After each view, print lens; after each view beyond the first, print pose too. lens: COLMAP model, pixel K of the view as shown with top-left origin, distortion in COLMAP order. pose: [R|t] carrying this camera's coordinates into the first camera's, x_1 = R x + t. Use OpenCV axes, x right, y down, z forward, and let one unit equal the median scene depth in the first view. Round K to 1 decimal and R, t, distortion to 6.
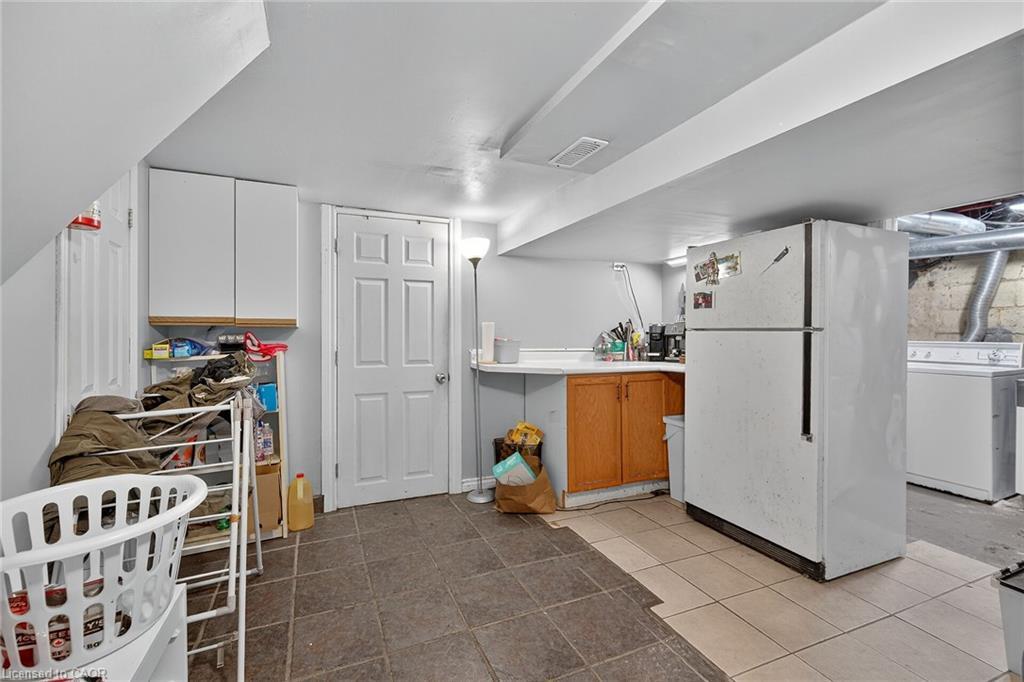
lens RADIAL K [[405.8, 0, 510.6], [0, 405.8, 337.8], [0, 0, 1]] dist [-0.000988, 0.000036]
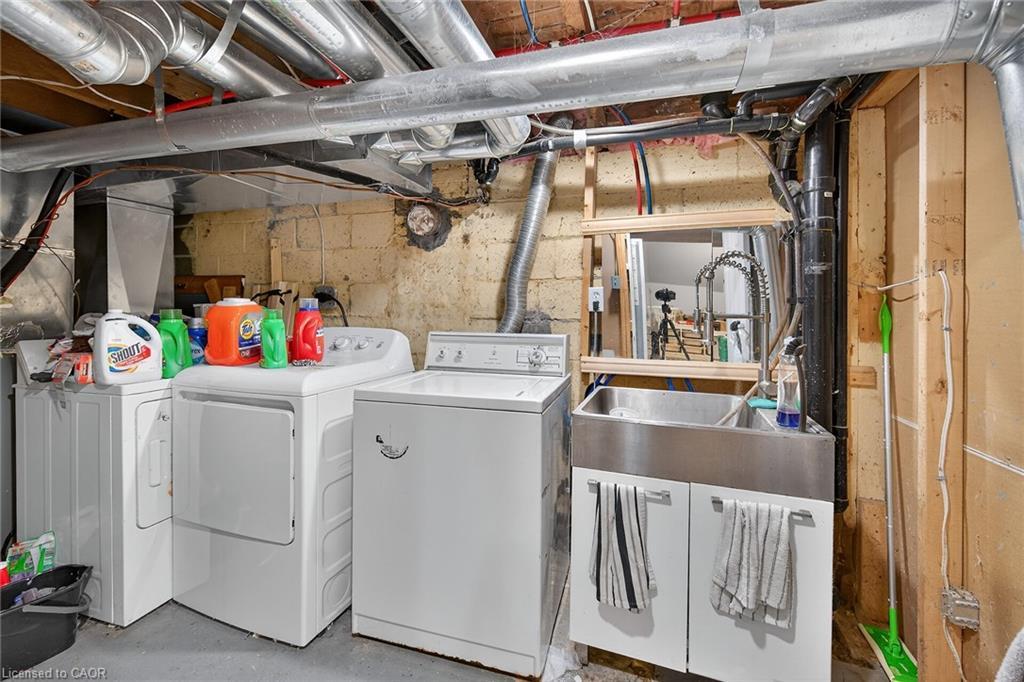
lens RADIAL K [[405.8, 0, 511.9], [0, 405.8, 332.7], [0, 0, 1]] dist [-0.000988, 0.000036]
pose [[0.645141, -0.002695, 0.764059, 0.677503], [-0.007293, 0.999927, 0.009684, 0.003639], [-0.764029, -0.011820, 0.645073, 0.607415]]
